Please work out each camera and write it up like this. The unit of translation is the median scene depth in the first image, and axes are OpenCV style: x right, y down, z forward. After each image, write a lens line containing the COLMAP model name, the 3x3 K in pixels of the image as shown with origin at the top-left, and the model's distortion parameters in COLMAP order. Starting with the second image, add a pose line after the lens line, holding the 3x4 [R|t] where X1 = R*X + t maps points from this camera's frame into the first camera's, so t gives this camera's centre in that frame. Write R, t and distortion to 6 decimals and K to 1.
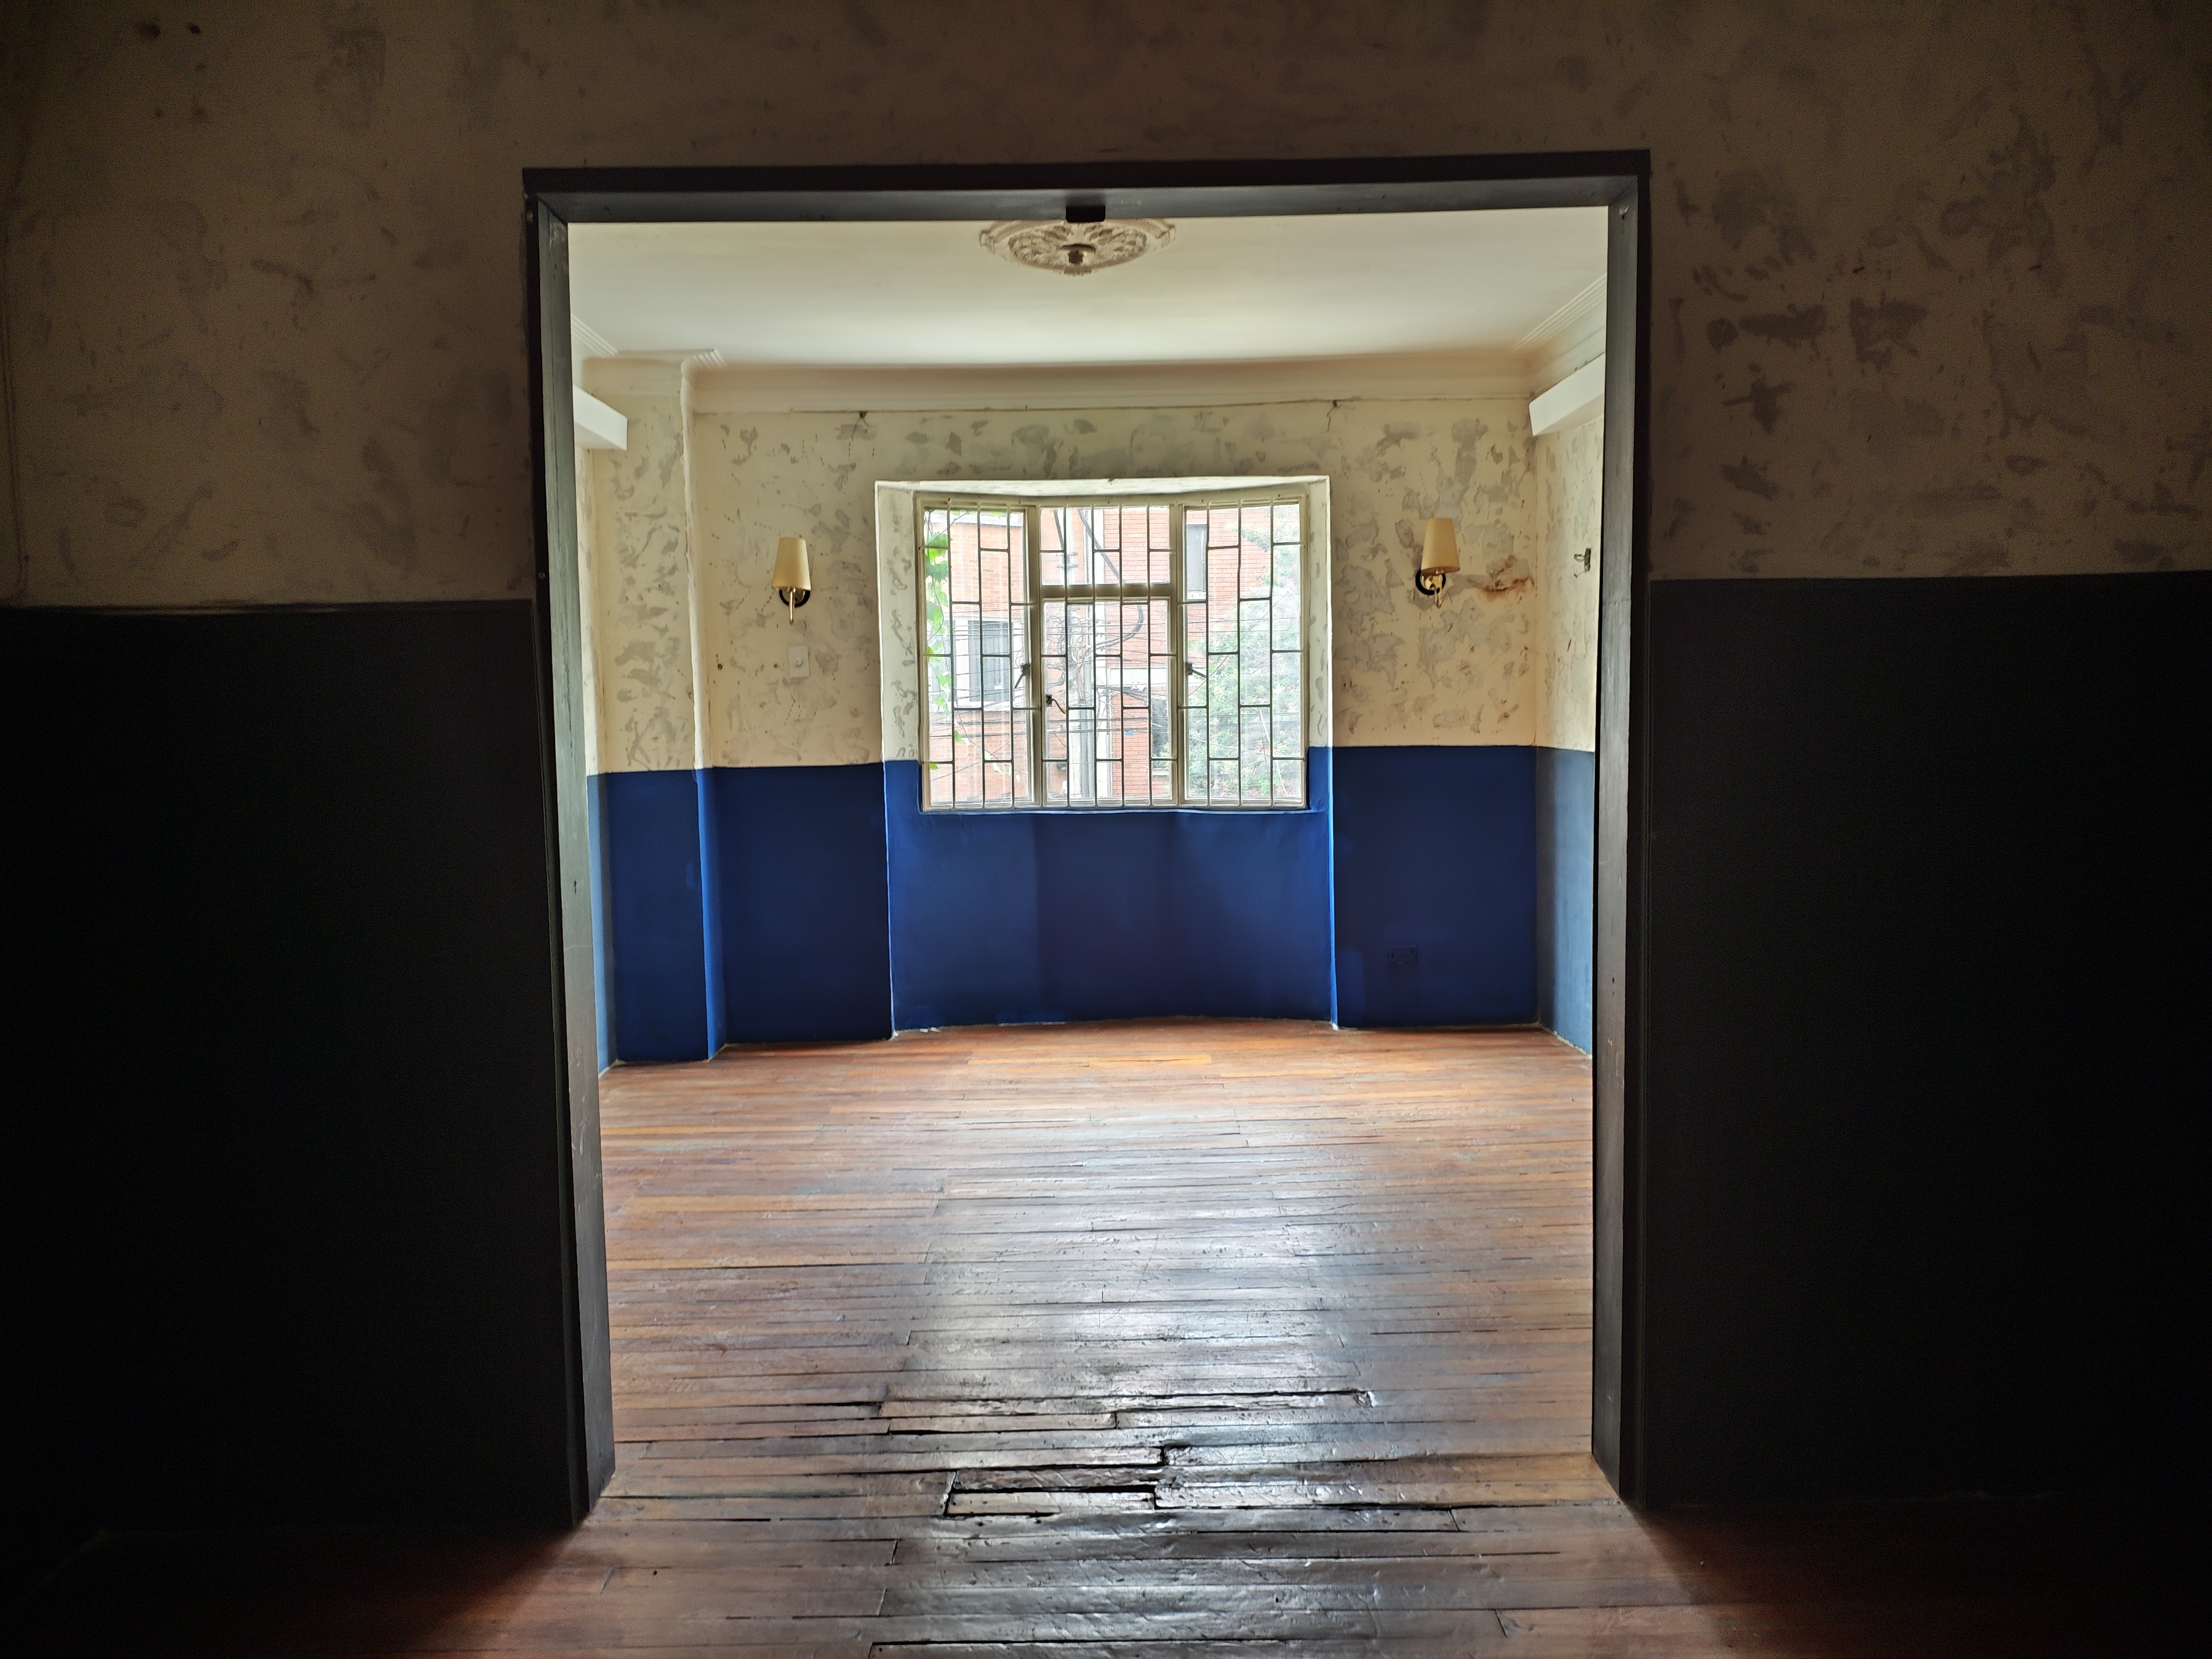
lens RADIAL K [[1685.1, 0, 1109.3], [0, 1685.1, 843.4], [0, 0, 1]] dist [0.018910, -0.058181]
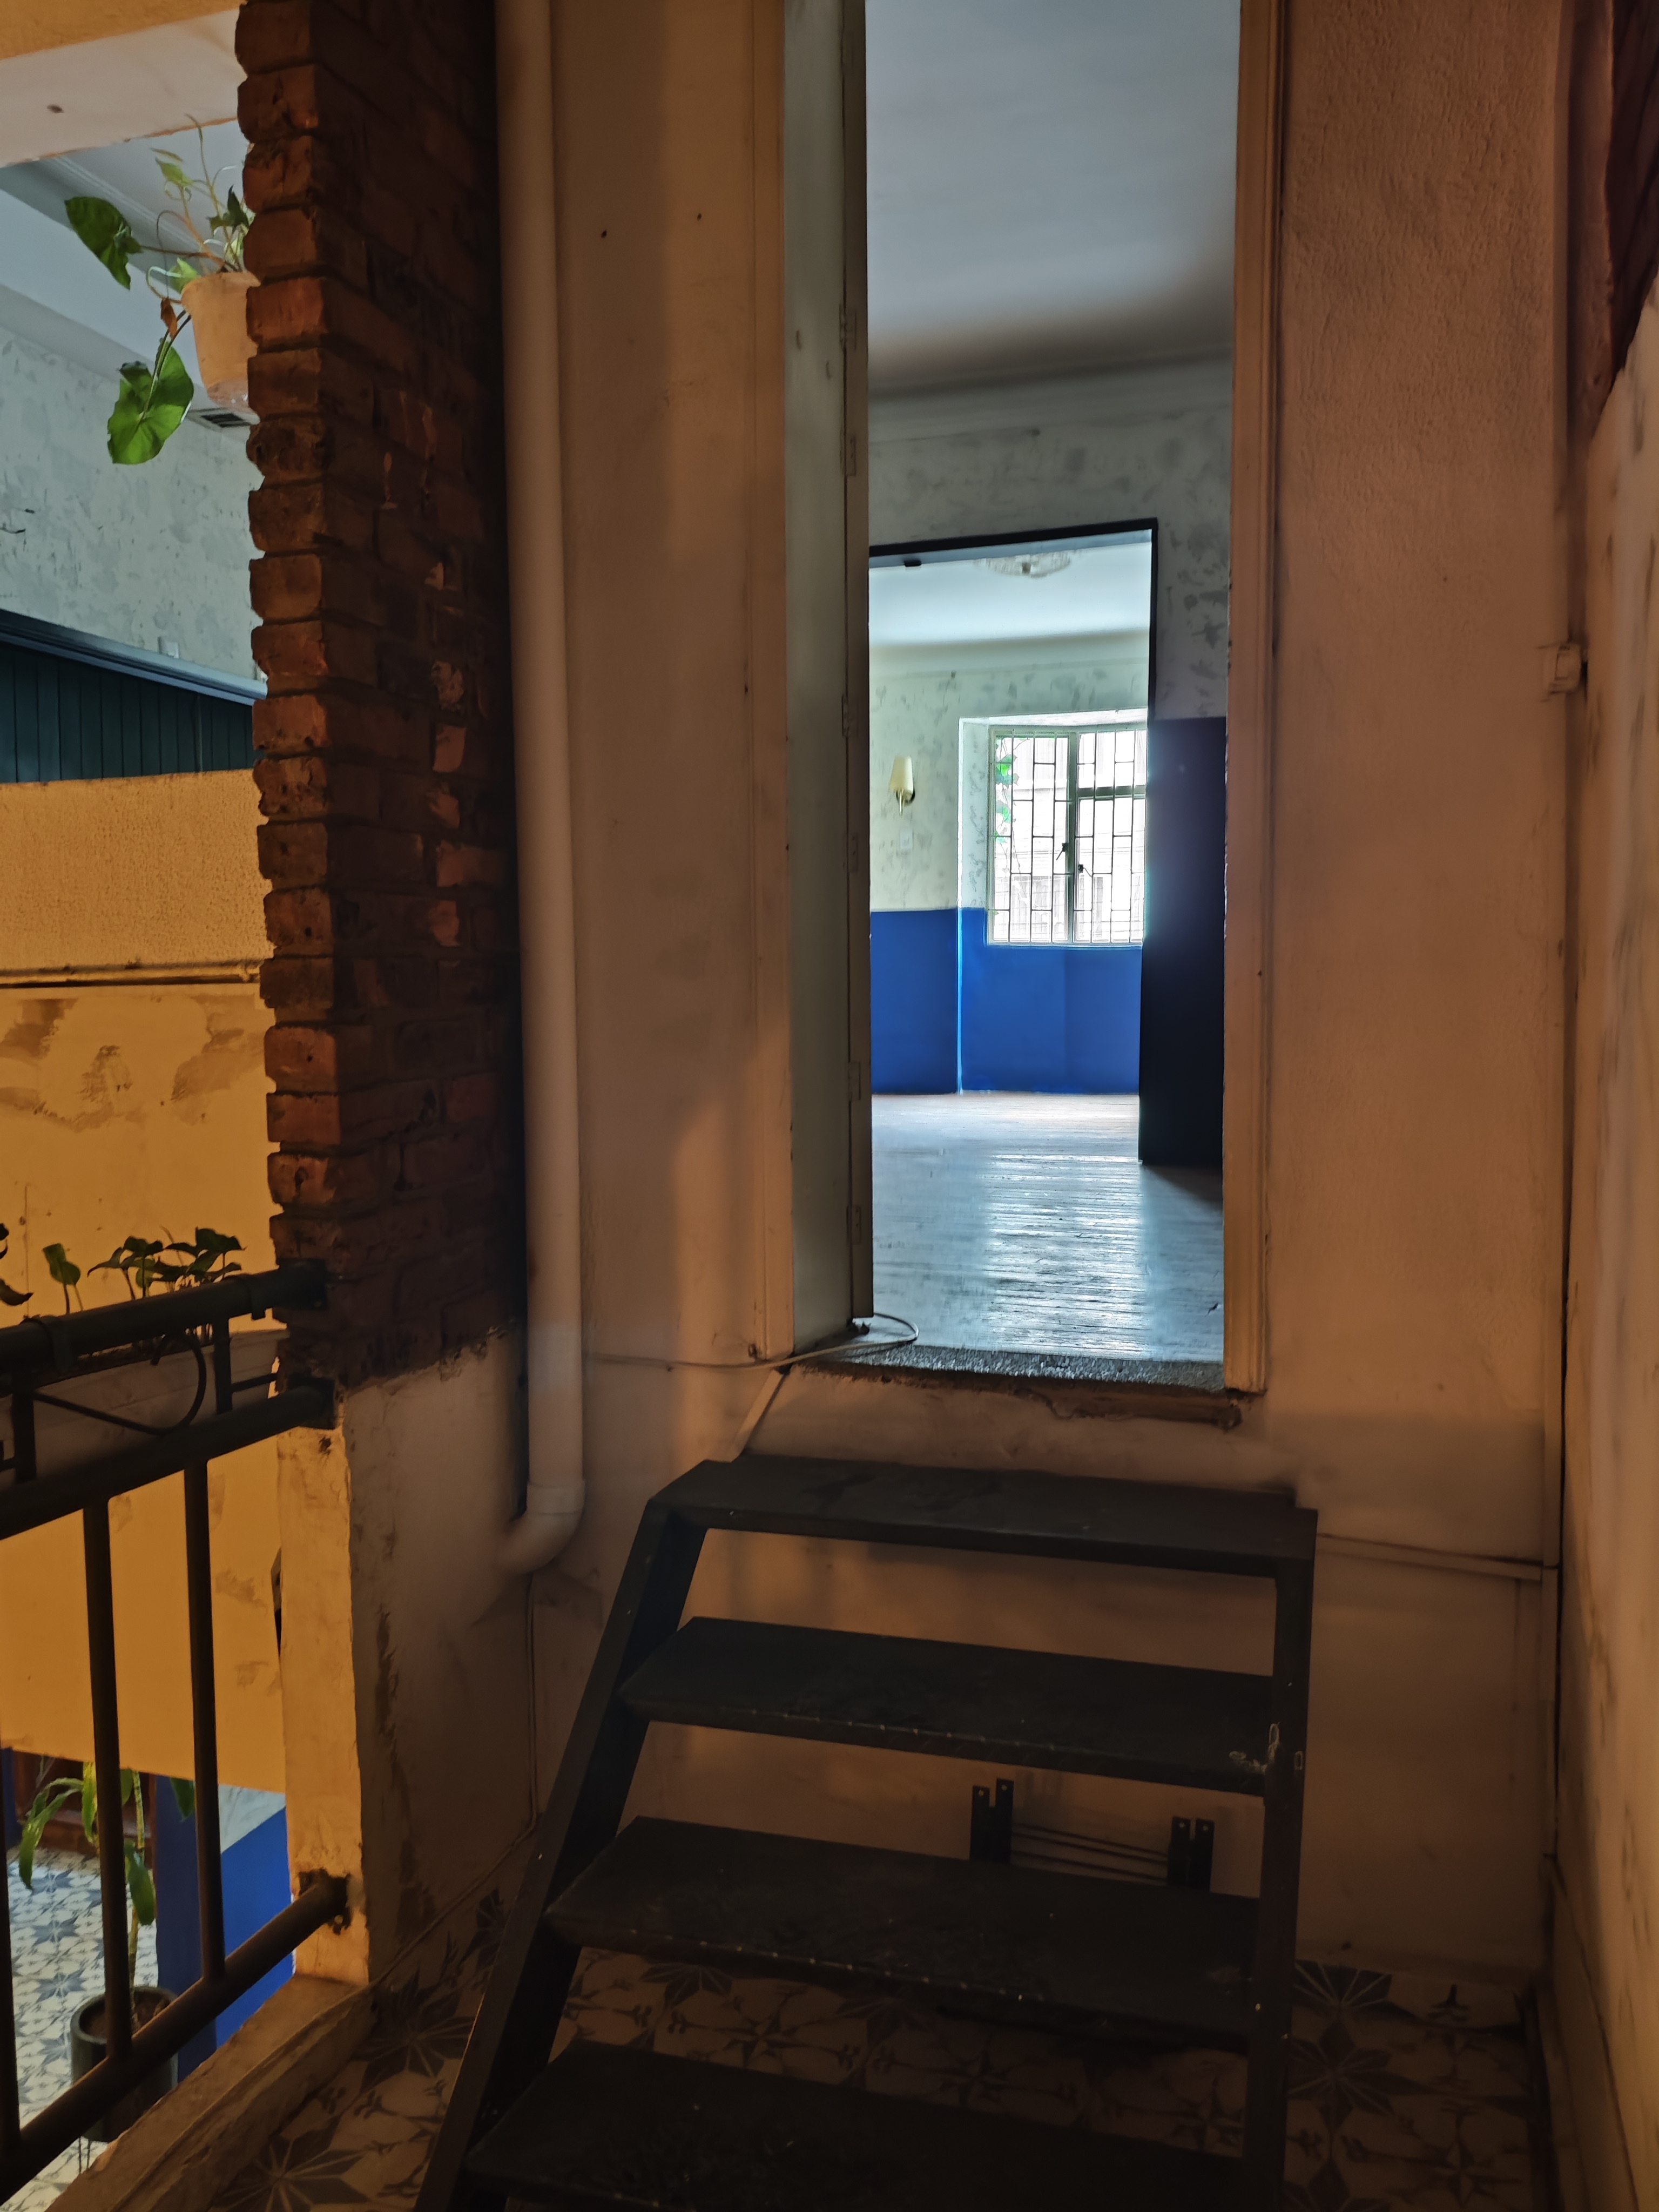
lens RADIAL K [[1685.1, 0, 830.8], [0, 1685.1, 1100.0], [0, 0, 1]] dist [0.018910, -0.058181]
pose [[0.944231, 0.034833, -0.327437, 0.261375], [-0.039310, 0.999202, -0.007062, 0.141546], [0.326930, 0.019540, 0.944846, -0.452645]]
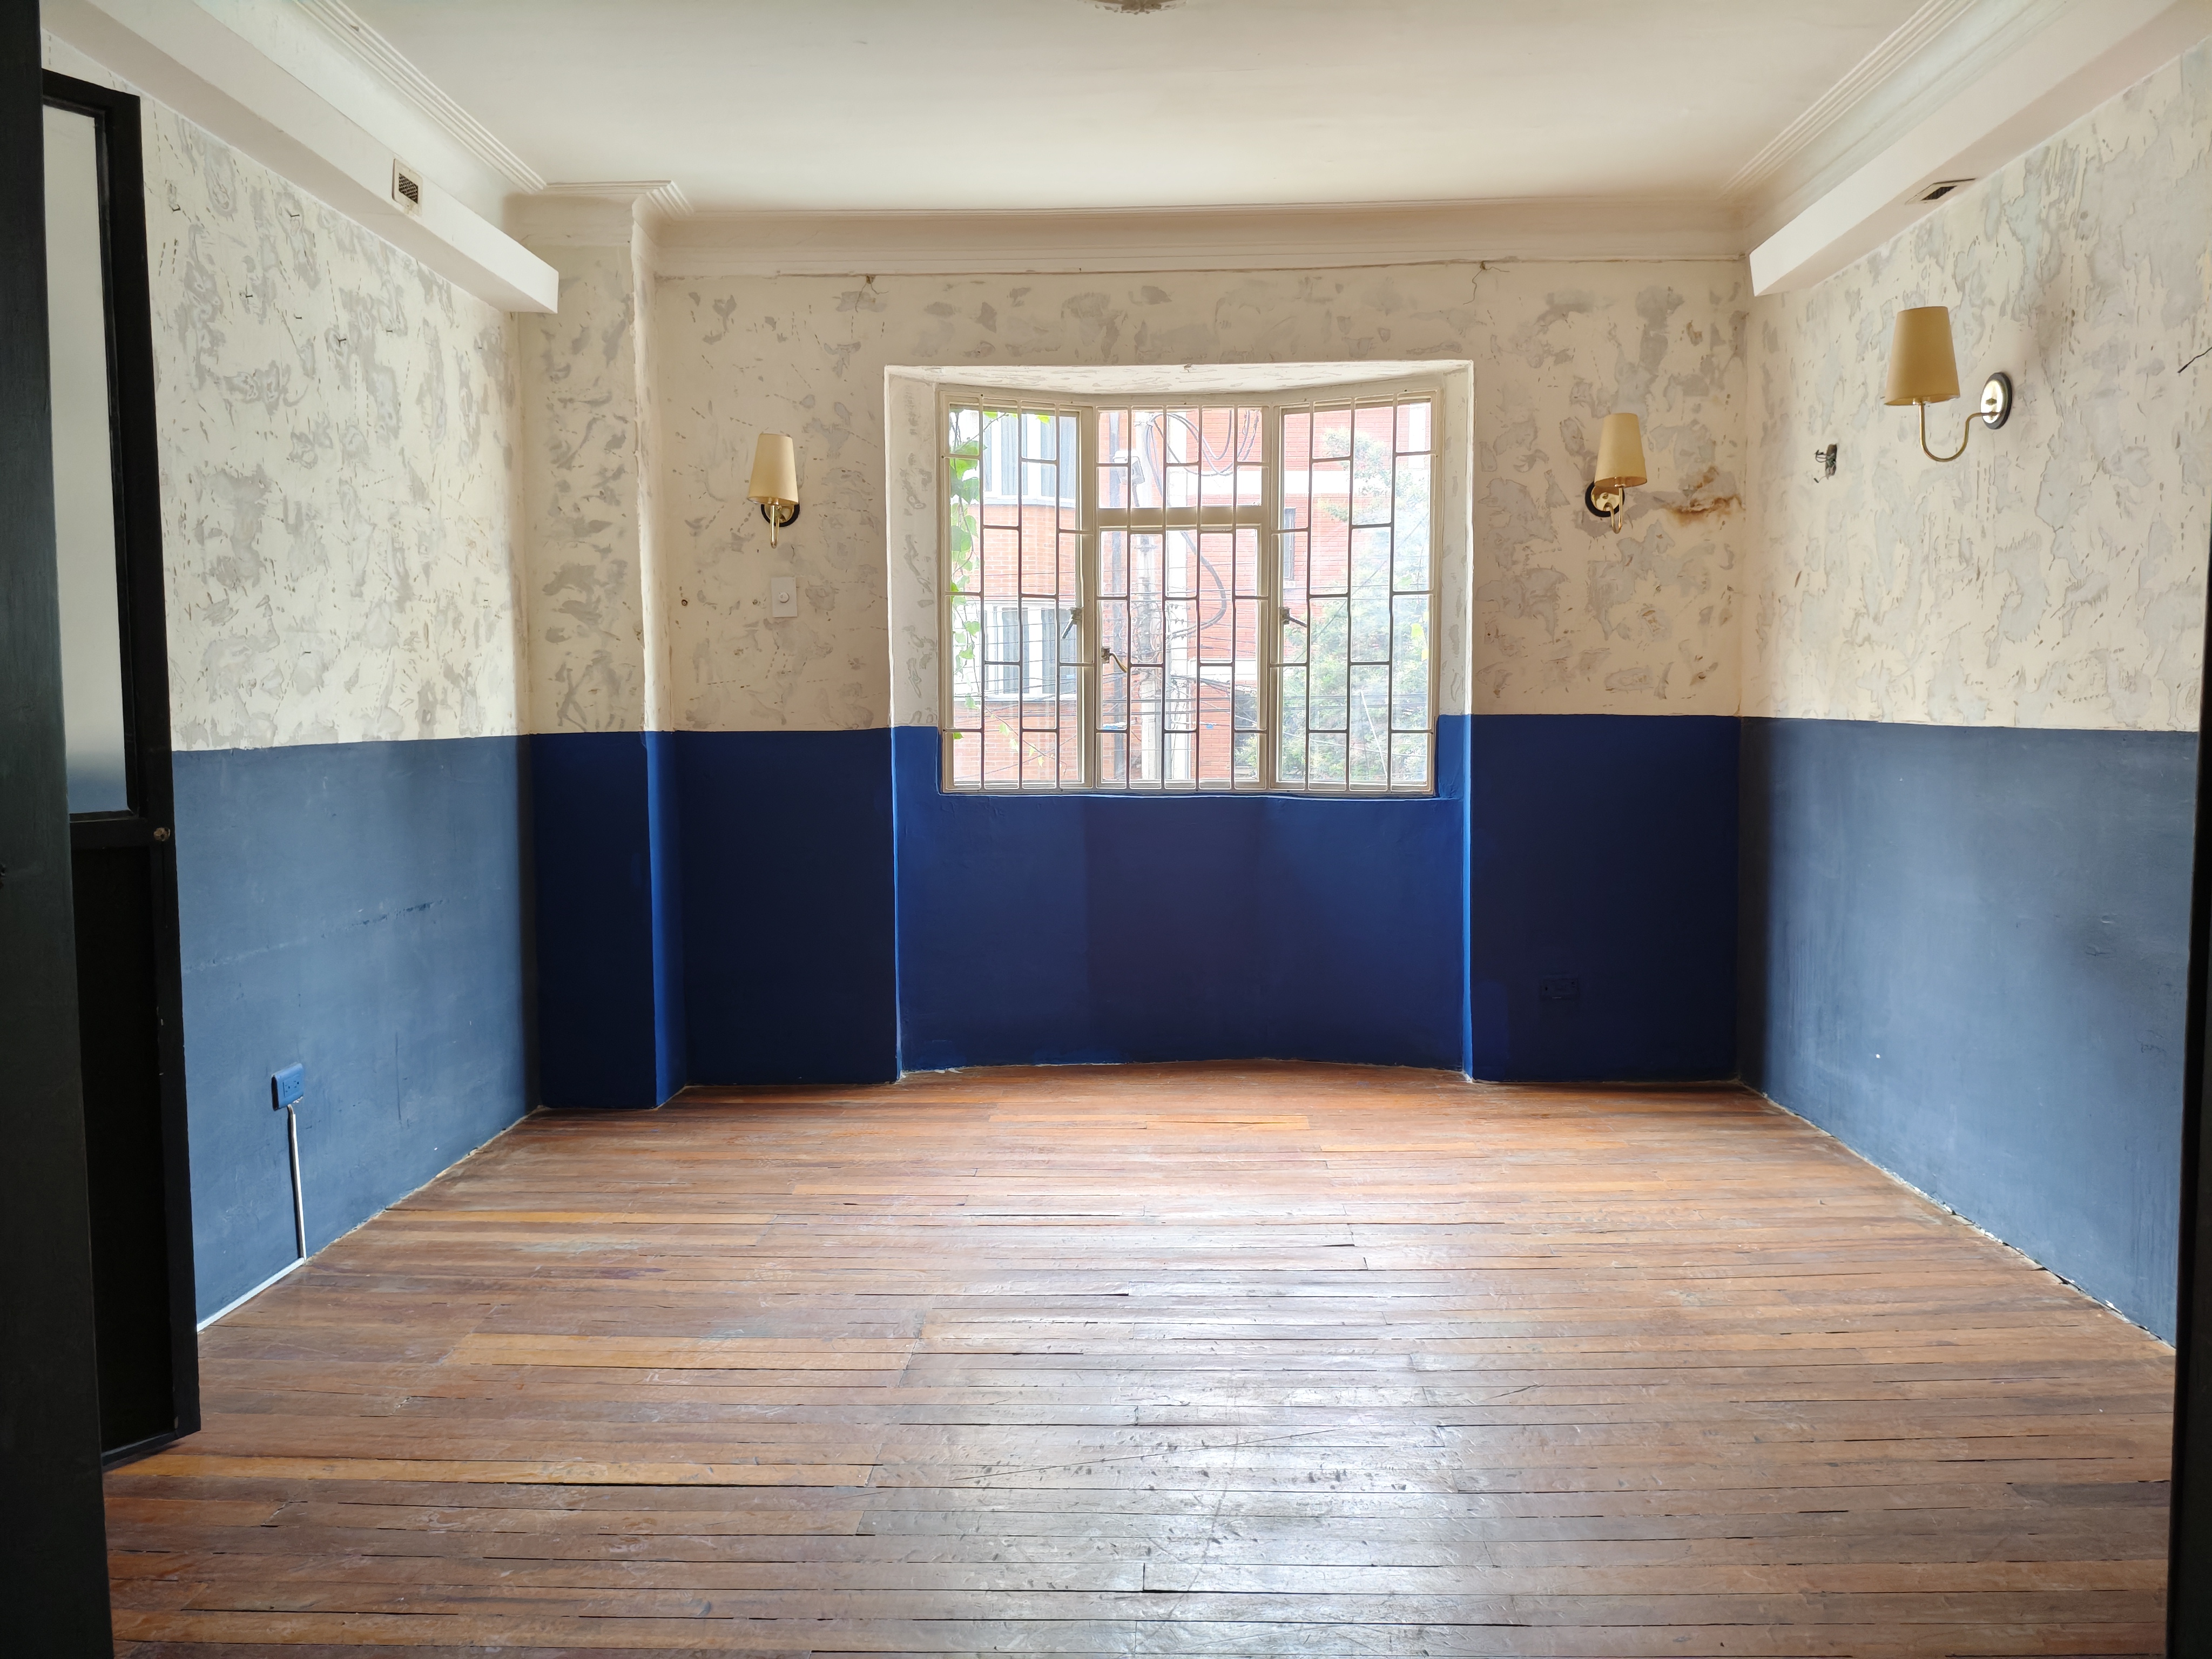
lens RADIAL K [[1685.1, 0, 1156.6], [0, 1685.1, 869.1], [0, 0, 1]] dist [0.018910, -0.058181]
pose [[0.999713, 0.015707, -0.018108, 0.004117], [-0.015468, 0.999793, 0.013241, 0.005089], [0.018312, -0.012957, 0.999748, 0.229679]]
